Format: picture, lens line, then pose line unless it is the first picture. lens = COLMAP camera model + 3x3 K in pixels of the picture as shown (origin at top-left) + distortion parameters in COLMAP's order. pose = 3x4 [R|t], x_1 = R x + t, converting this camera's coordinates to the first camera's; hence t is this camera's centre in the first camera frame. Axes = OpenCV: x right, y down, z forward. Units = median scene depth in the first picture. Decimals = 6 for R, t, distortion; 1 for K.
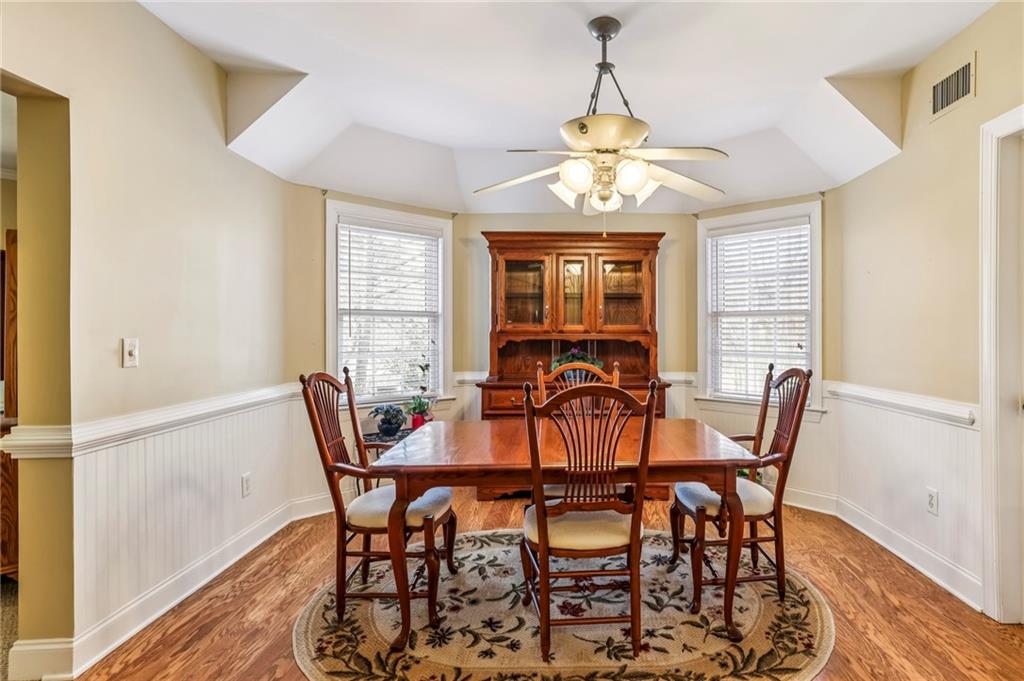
lens RADIAL K [[525.9, 0, 565.5], [0, 525.9, 336.1], [0, 0, 1]] dist [-0.000933, -0.000004]
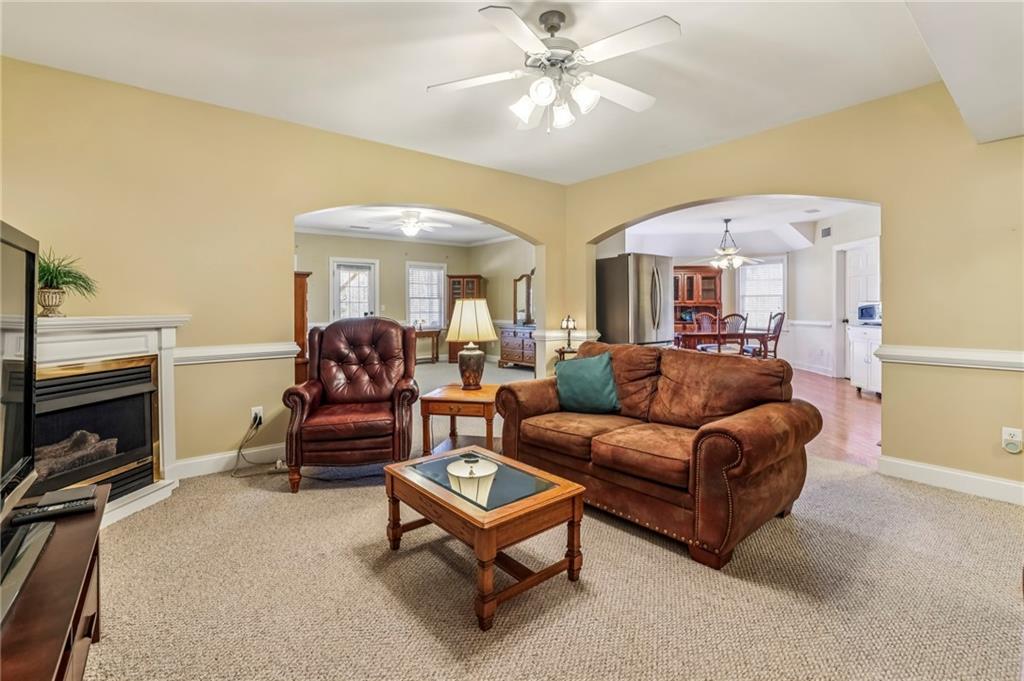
lens RADIAL K [[454.1, 0, 509.3], [0, 454.1, 311.2], [0, 0, 1]] dist [-0.012574, 0.000059]
pose [[0.995321, 0.001075, -0.096620, -0.997626], [-0.001228, 0.999998, -0.001521, 0.056283], [0.096618, 0.001632, 0.995320, -2.034452]]
